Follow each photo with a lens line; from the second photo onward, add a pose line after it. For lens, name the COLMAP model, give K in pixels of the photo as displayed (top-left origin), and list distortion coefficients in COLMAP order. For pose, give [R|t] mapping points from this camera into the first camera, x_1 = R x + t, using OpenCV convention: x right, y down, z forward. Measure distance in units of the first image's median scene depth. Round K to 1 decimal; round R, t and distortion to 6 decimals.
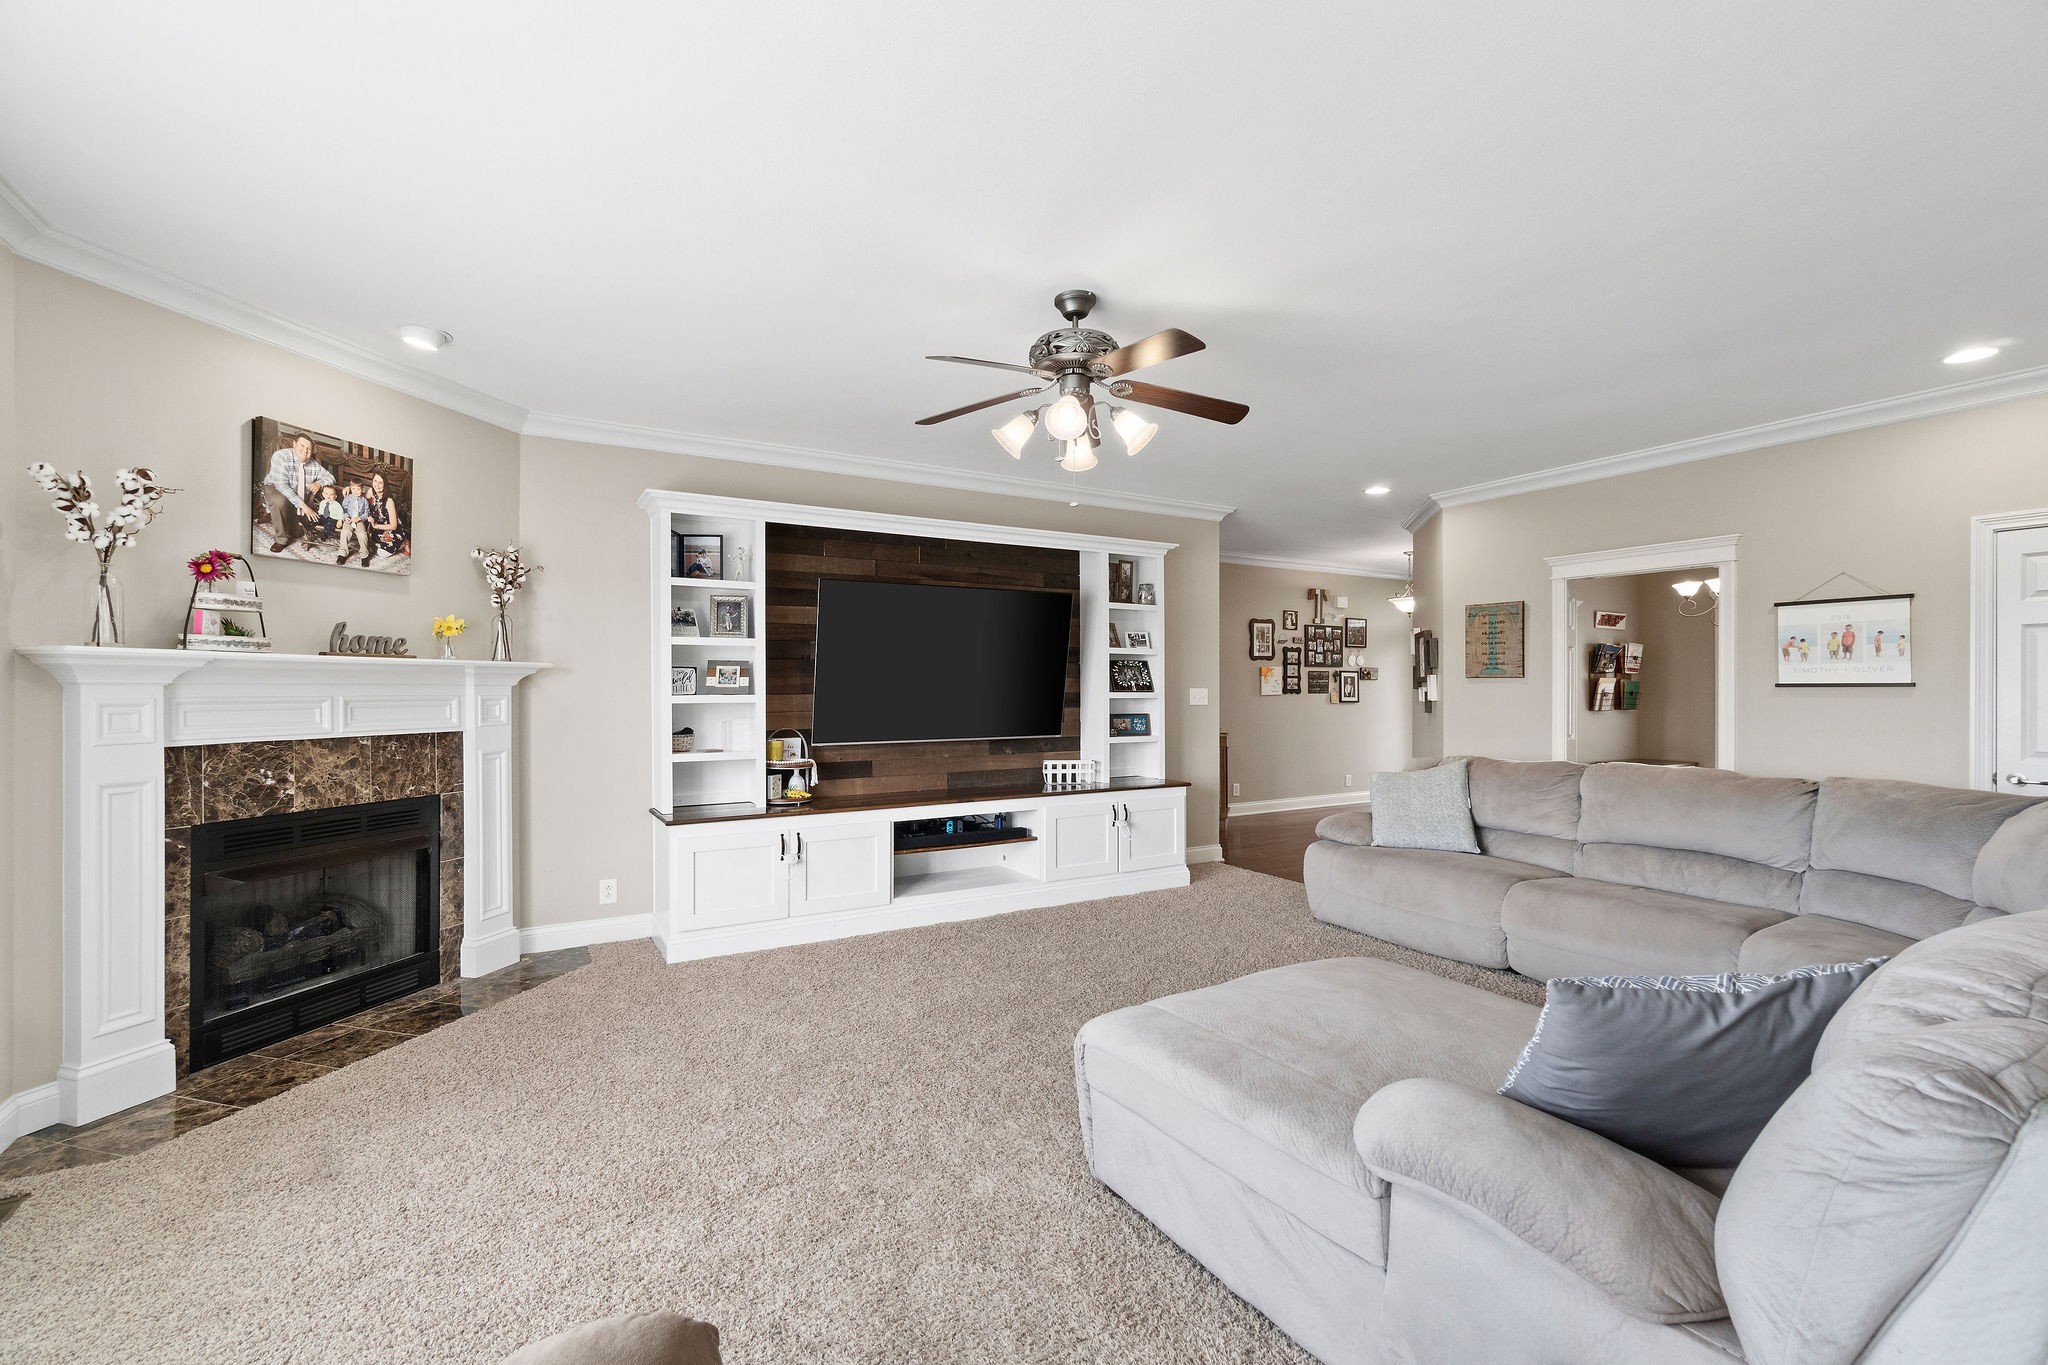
lens RADIAL K [[883.9, 0, 1040.0], [0, 883.9, 688.2], [0, 0, 1]] dist [-0.001011, 0.000604]
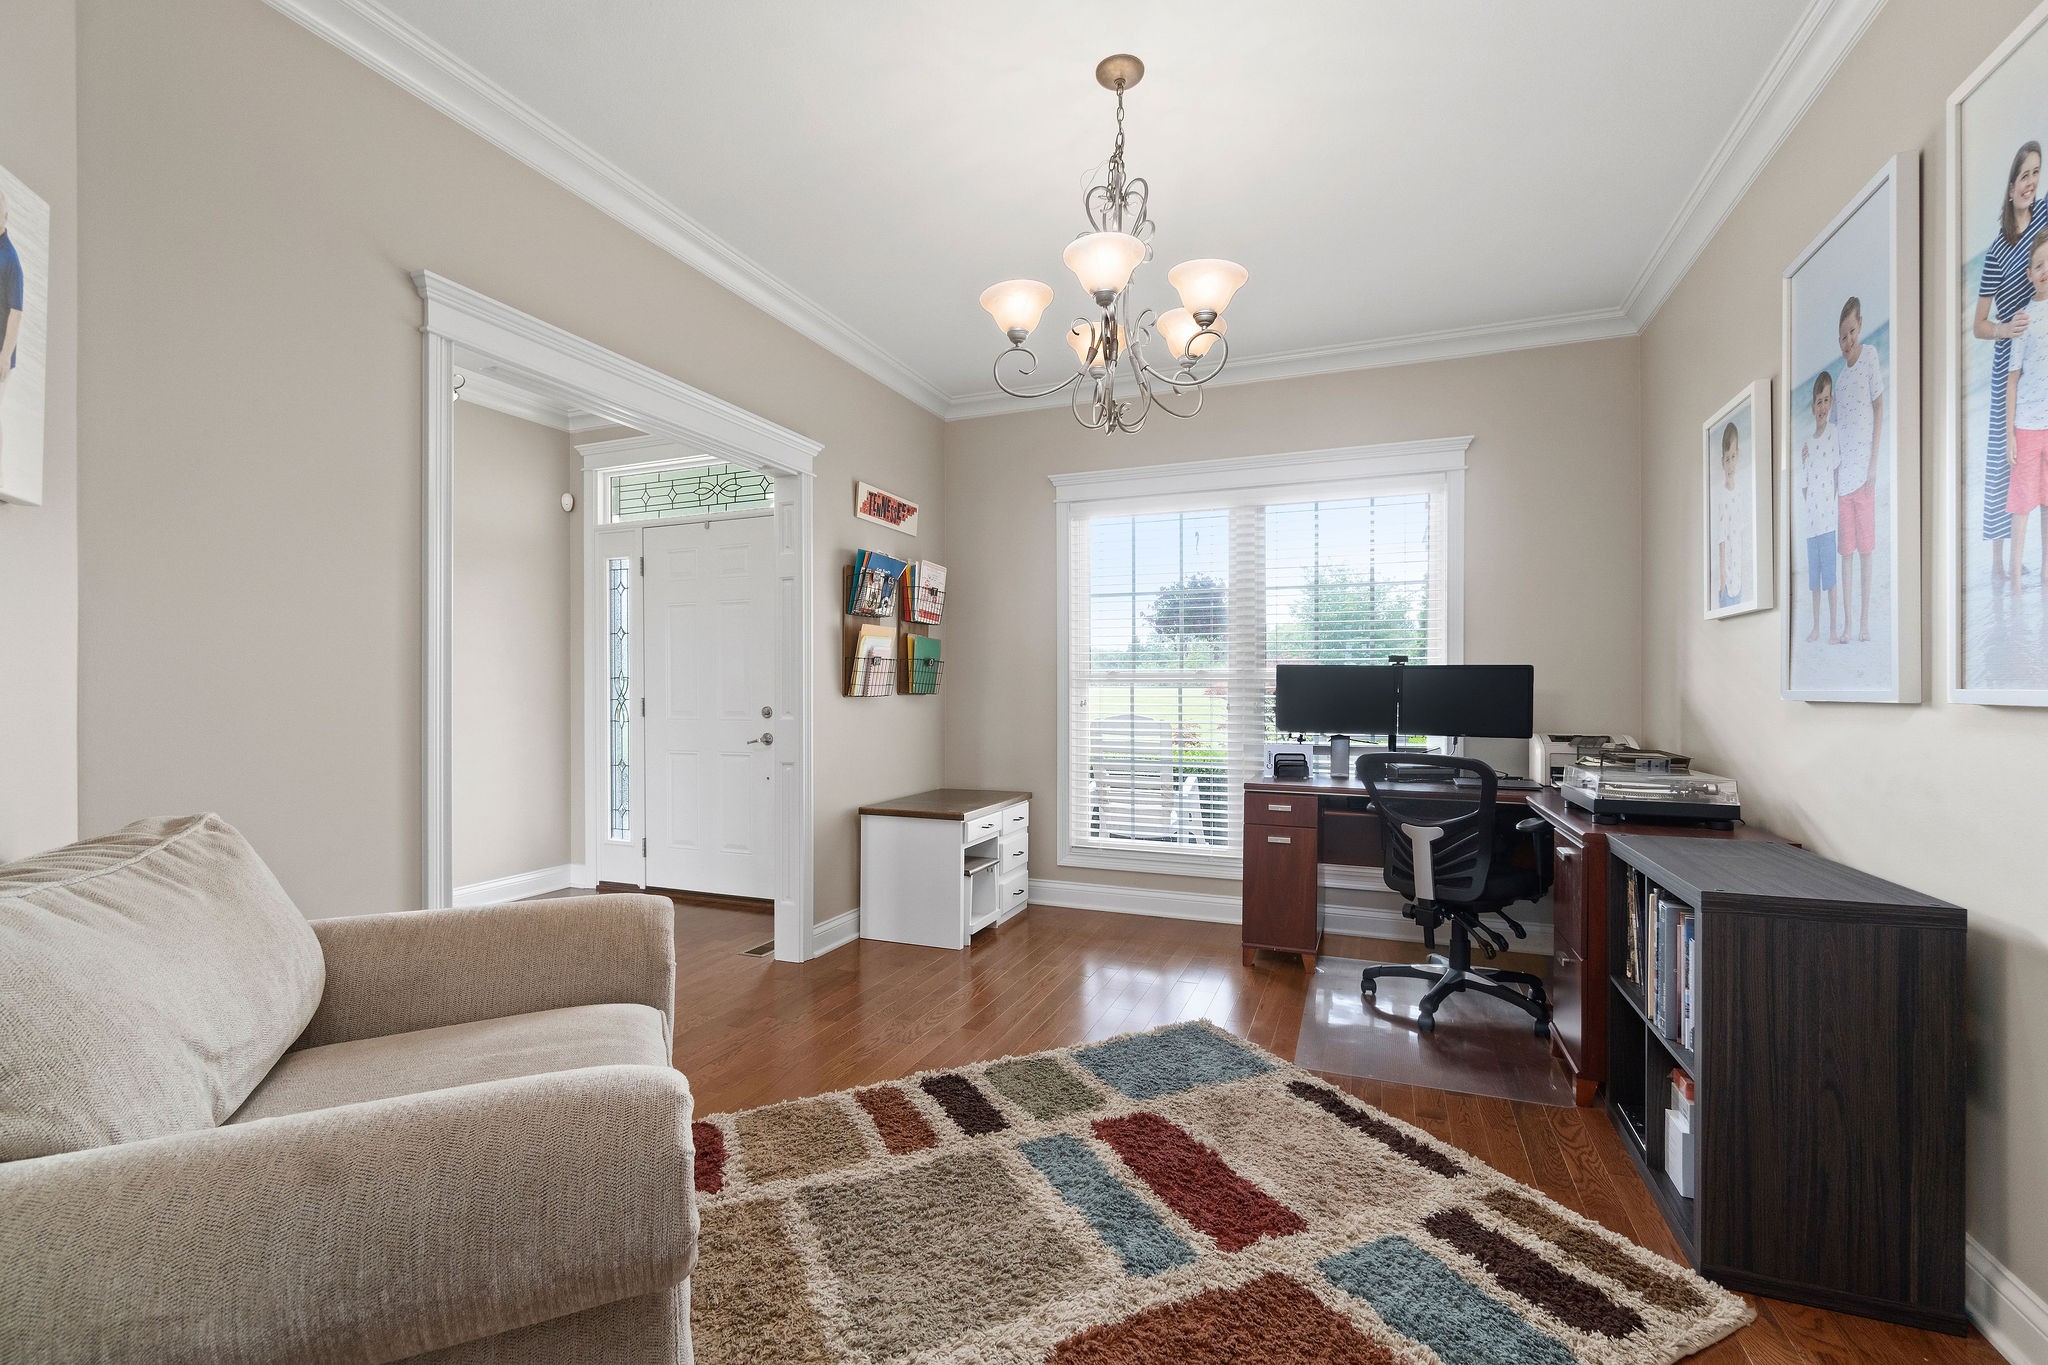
lens RADIAL K [[883.9, 0, 1031.9], [0, 883.9, 689.1], [0, 0, 1]] dist [-0.001011, 0.000604]
pose [[0.796109, -0.002665, 0.605148, 0.418127], [0.003932, 0.999992, -0.000768, 0.022269], [-0.605141, 0.002991, 0.796113, 0.571906]]
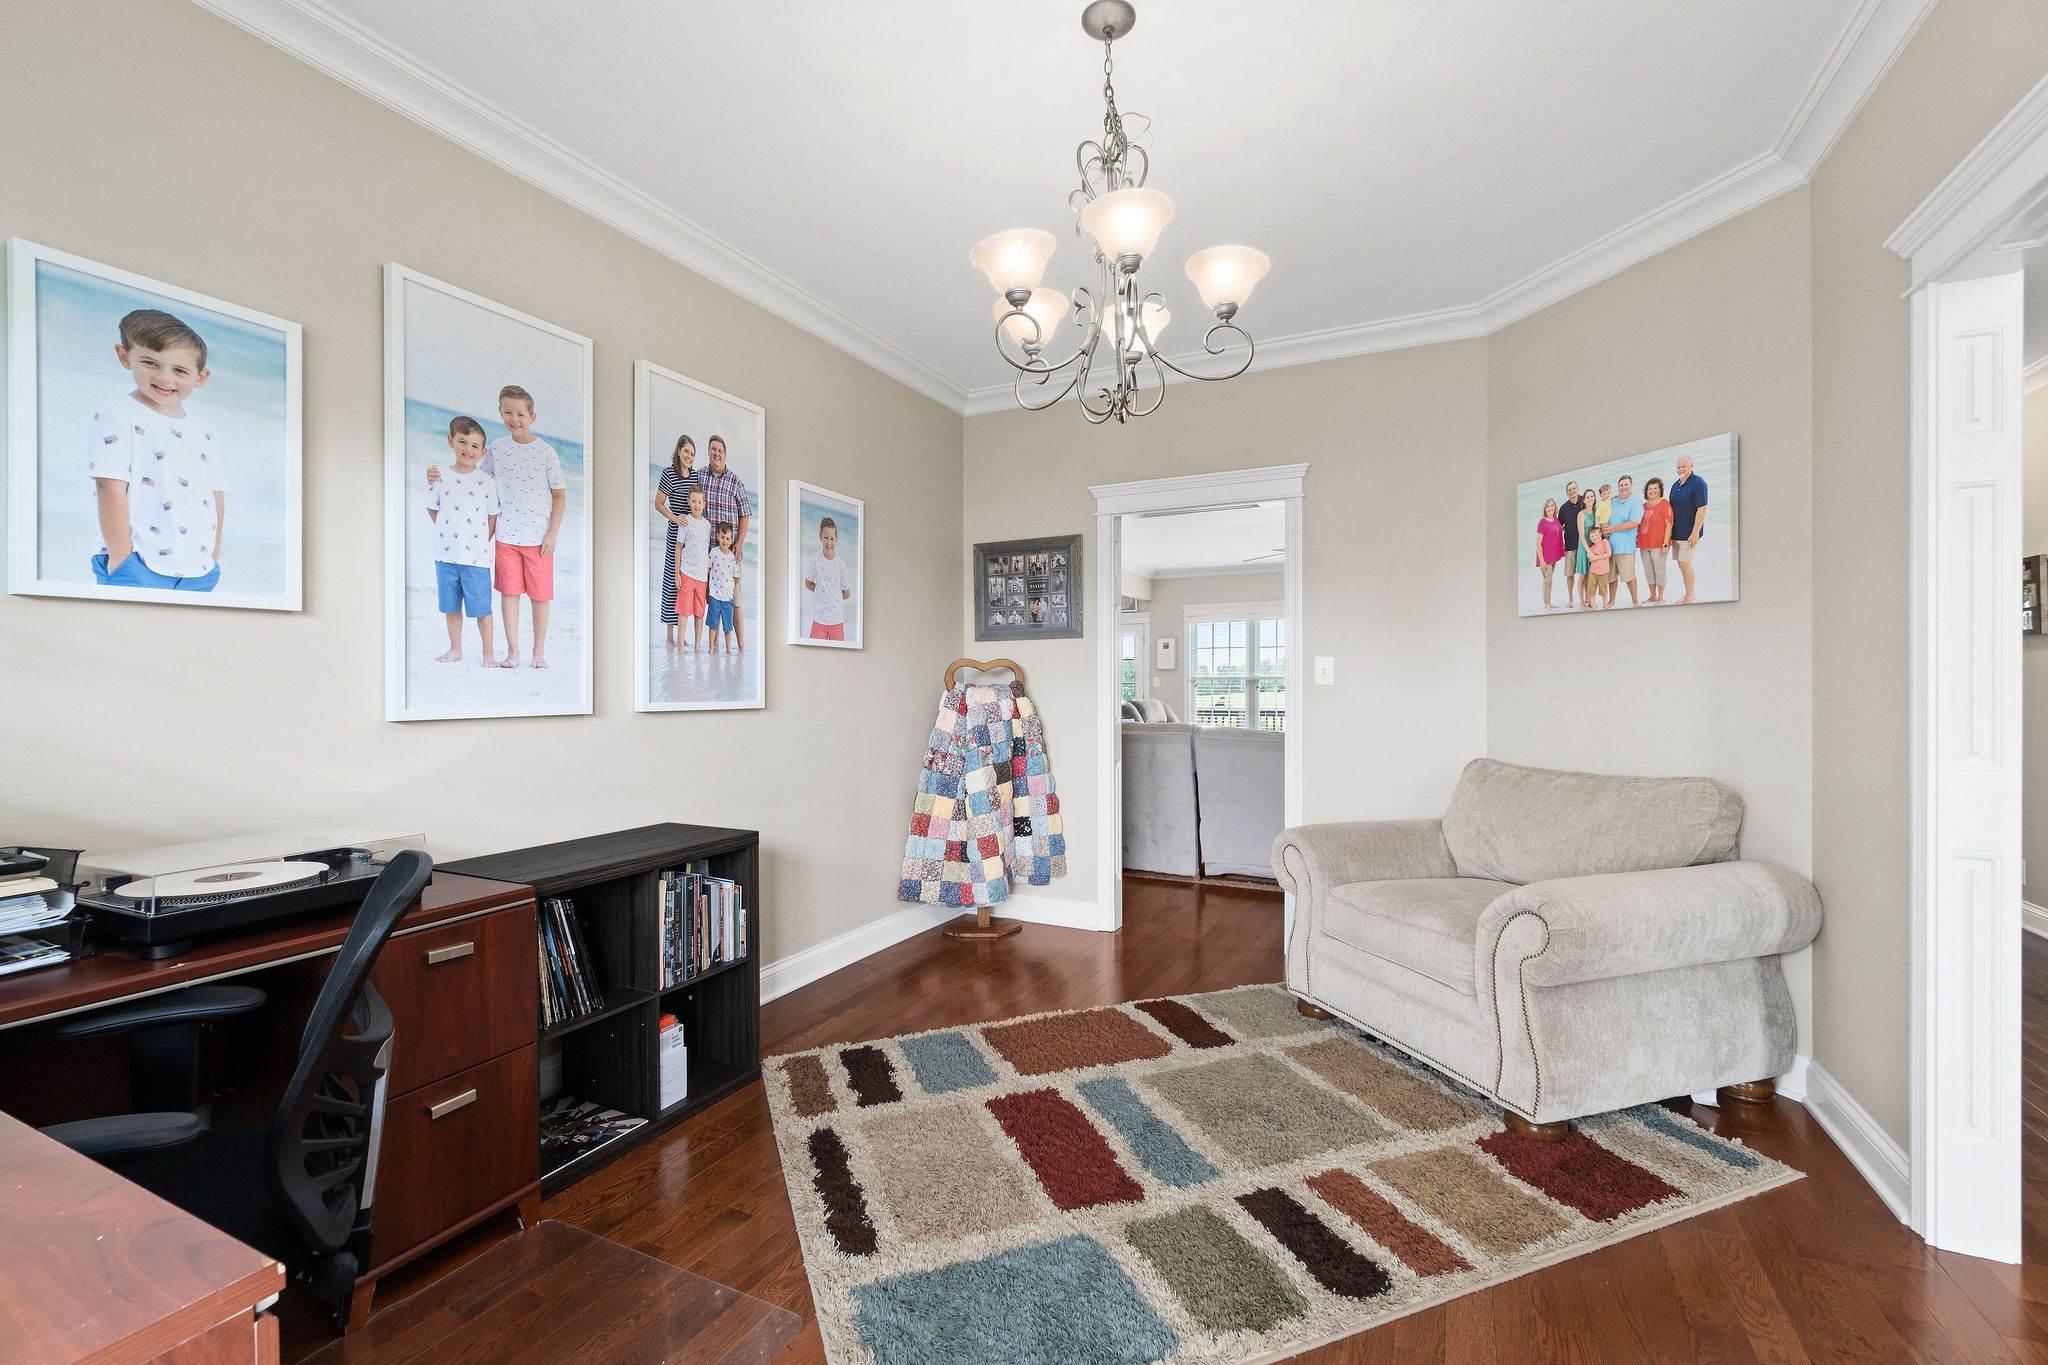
lens RADIAL K [[883.9, 0, 1017.6], [0, 883.9, 683.9], [0, 0, 1]] dist [-0.001011, 0.000604]
pose [[-0.851289, -0.001598, -0.524694, 0.763782], [0.000049, 0.999995, -0.003125, 0.016492], [0.524696, -0.002686, -0.851285, 0.978633]]
